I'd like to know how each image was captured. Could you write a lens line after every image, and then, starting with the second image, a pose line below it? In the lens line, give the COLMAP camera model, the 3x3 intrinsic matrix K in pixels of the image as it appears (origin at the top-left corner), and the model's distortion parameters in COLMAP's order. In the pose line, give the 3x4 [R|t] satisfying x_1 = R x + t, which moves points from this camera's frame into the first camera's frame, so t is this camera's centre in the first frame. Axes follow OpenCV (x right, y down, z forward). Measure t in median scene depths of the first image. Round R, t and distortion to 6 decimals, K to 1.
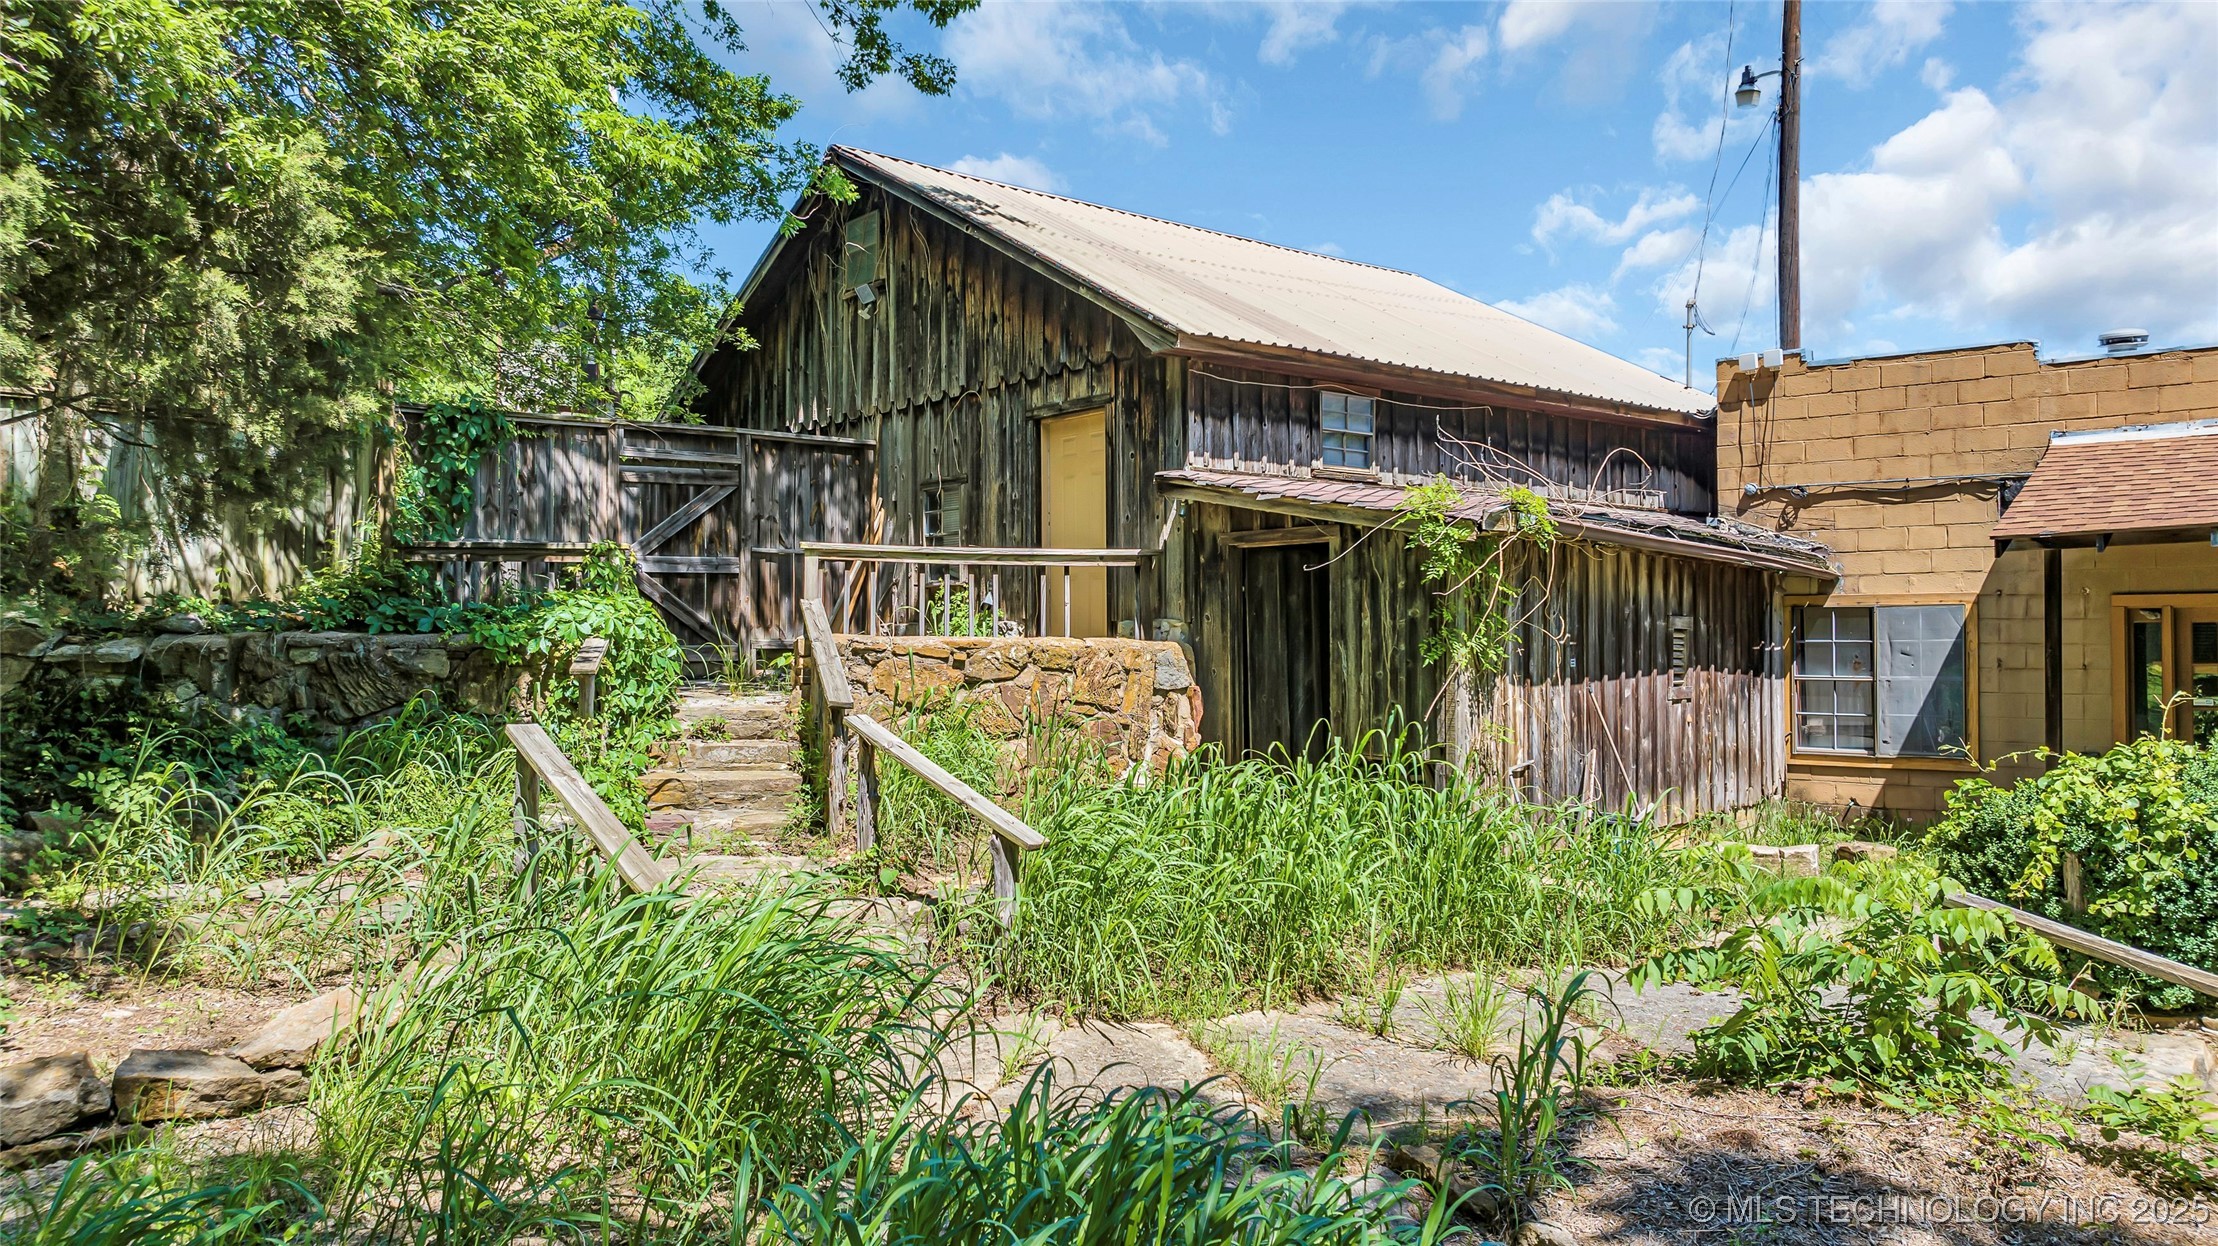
lens RADIAL K [[1539.2, 0, 1109.0], [0, 1539.2, 623.0], [0, 0, 1]] dist [-0.034742, 0.040220]
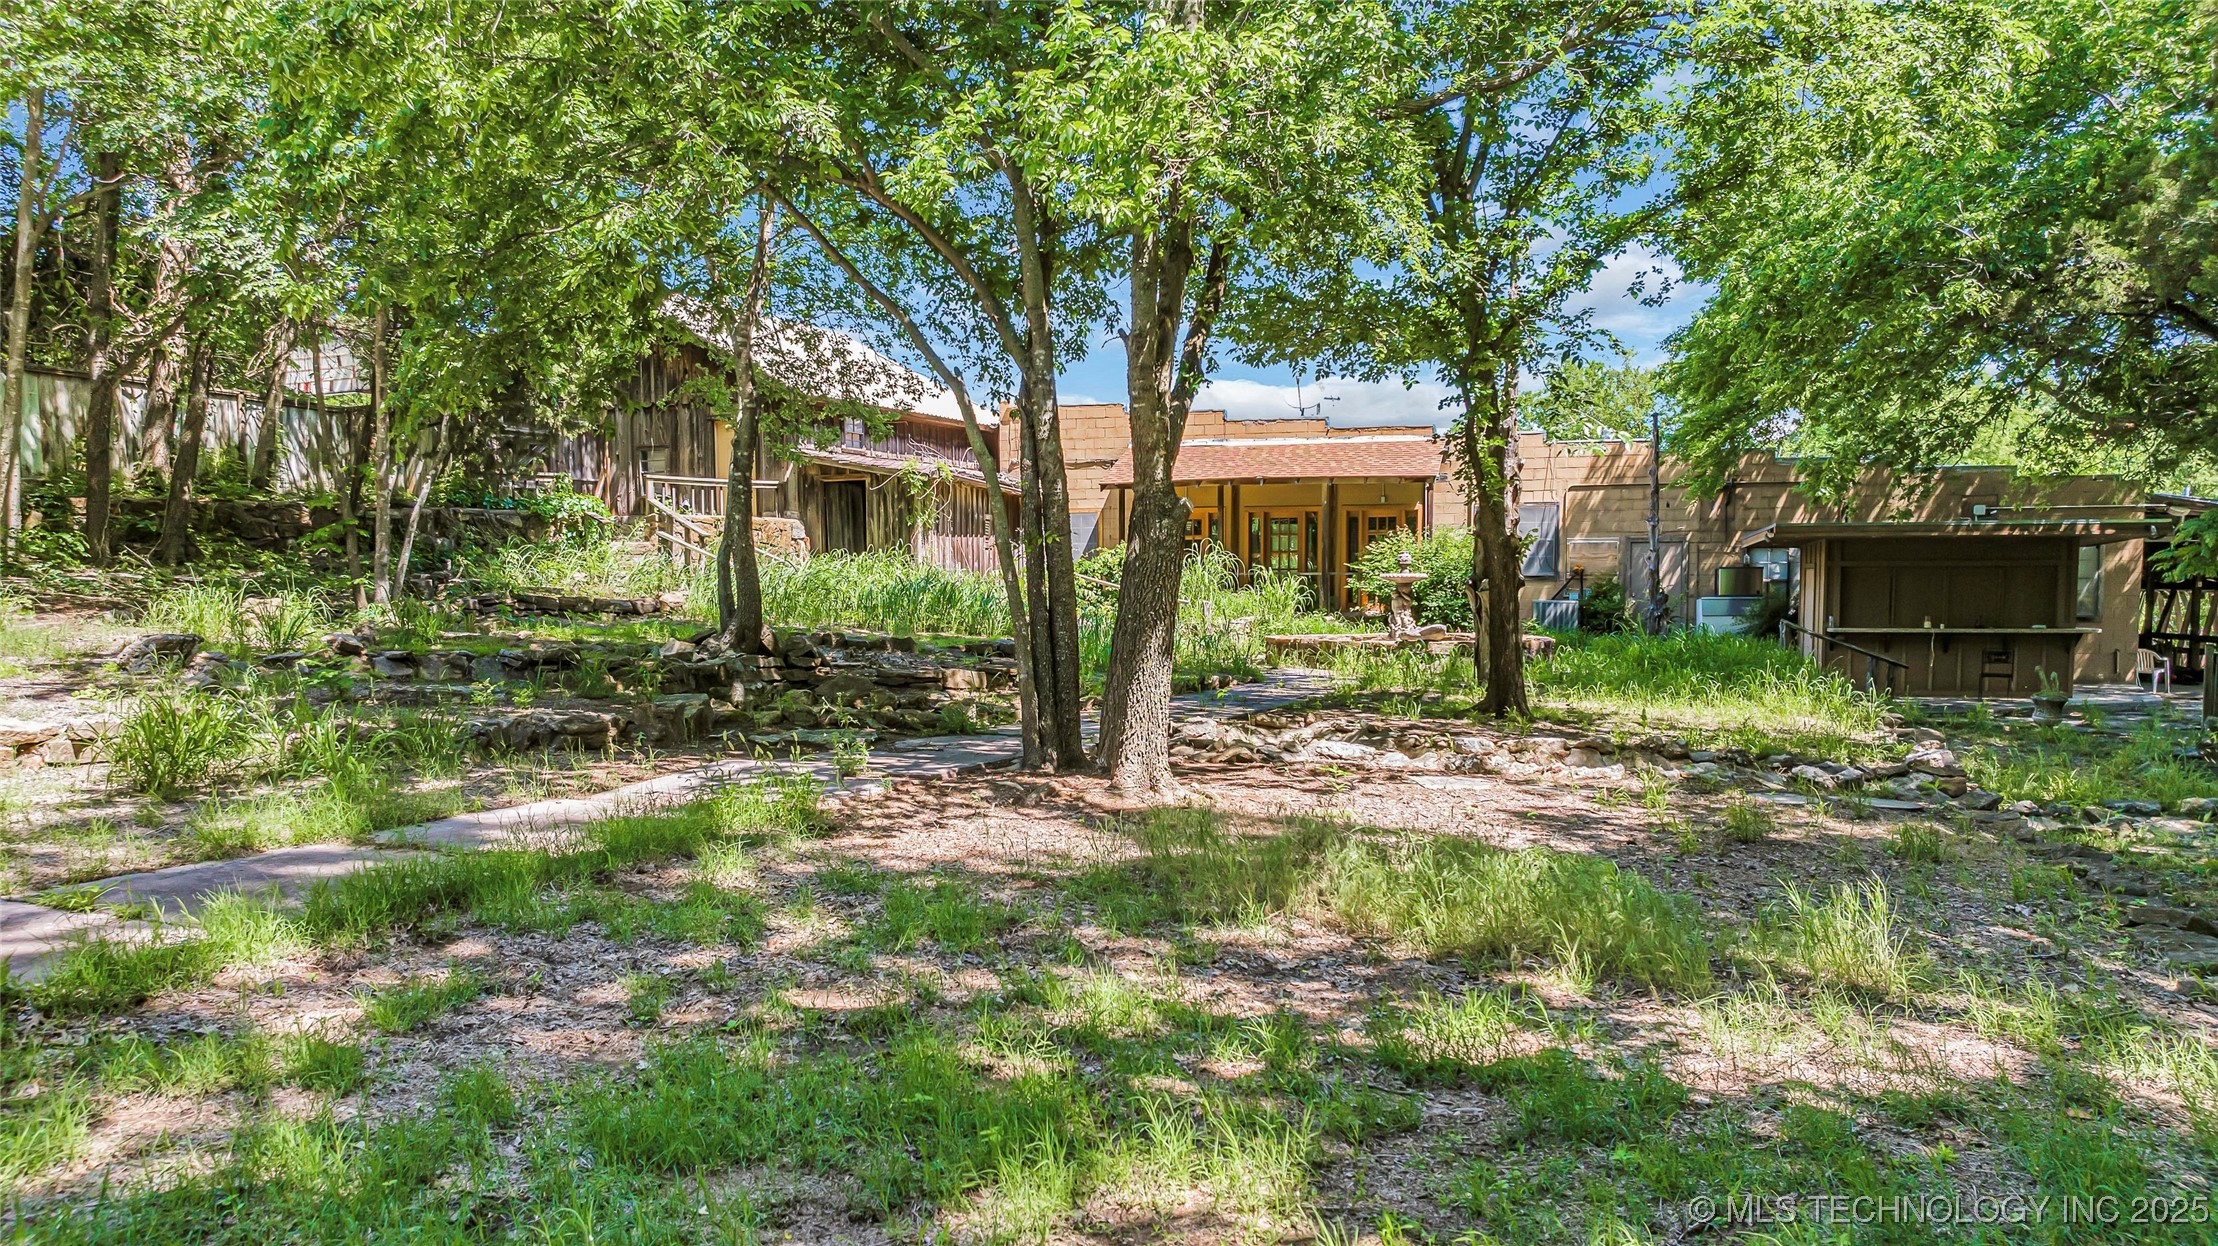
lens RADIAL K [[1539.2, 0, 1109.0], [0, 1539.2, 623.0], [0, 0, 1]] dist [-0.034742, 0.040220]
pose [[0.892714, -0.018050, 0.450263, -0.603589], [0.002364, 0.999371, 0.035376, 0.089262], [-0.450618, -0.030517, 0.892195, -1.373419]]
